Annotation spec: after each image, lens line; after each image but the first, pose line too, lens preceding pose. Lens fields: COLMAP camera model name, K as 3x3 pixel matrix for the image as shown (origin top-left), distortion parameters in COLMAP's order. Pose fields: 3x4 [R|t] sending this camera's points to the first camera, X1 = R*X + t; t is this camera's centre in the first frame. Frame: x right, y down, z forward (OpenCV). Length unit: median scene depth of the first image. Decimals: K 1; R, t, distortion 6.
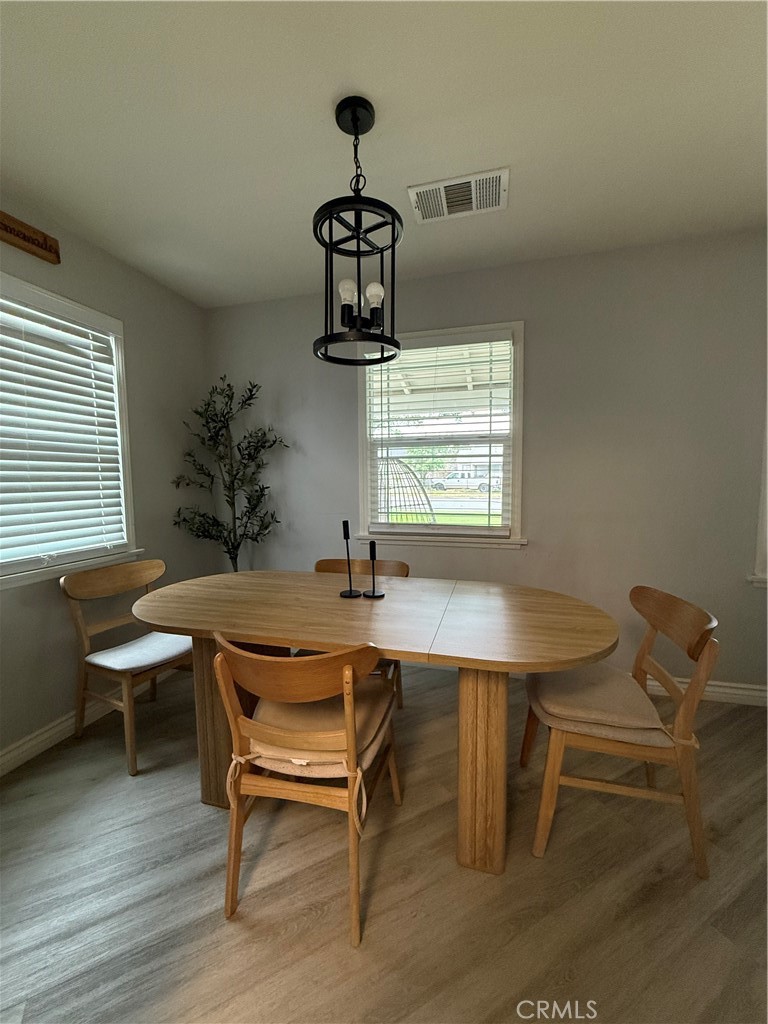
lens RADIAL K [[408.3, 0, 388.0], [0, 408.3, 513.0], [0, 0, 1]] dist [0.002710, 0.000060]
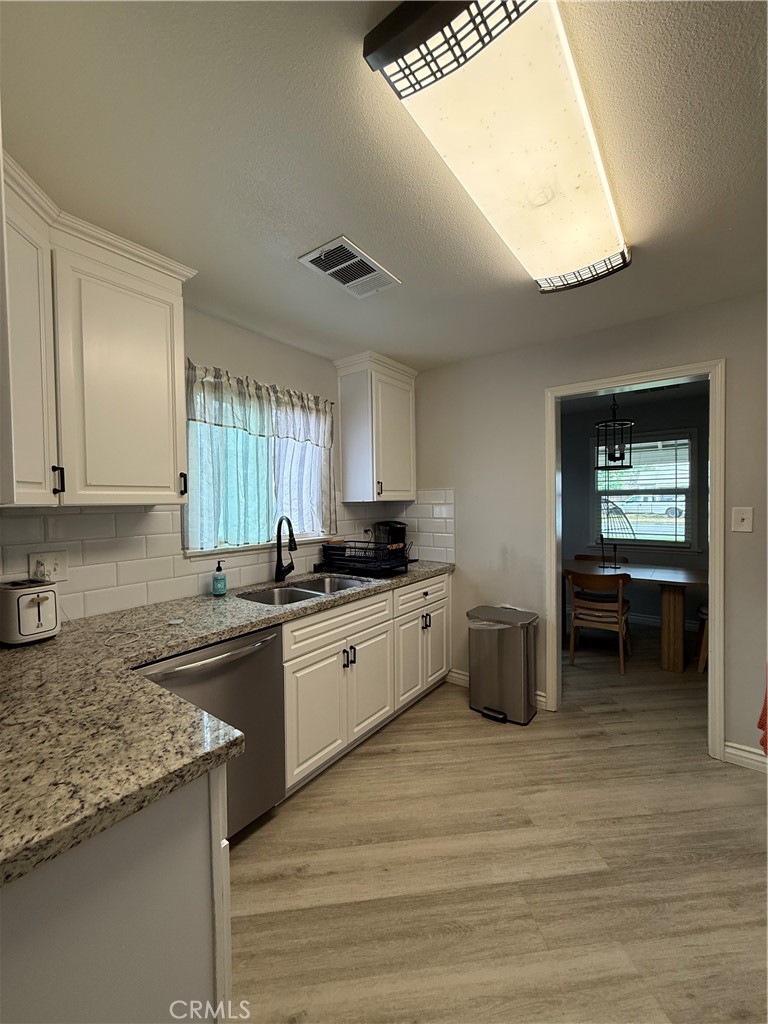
lens RADIAL K [[408.3, 0, 377.7], [0, 408.3, 510.0], [0, 0, 1]] dist [0.002710, 0.000060]
pose [[0.924452, 0.006081, -0.381249, -0.258181], [-0.026029, 0.998547, -0.047189, 0.013825], [0.380408, 0.053548, 0.923267, -1.078645]]
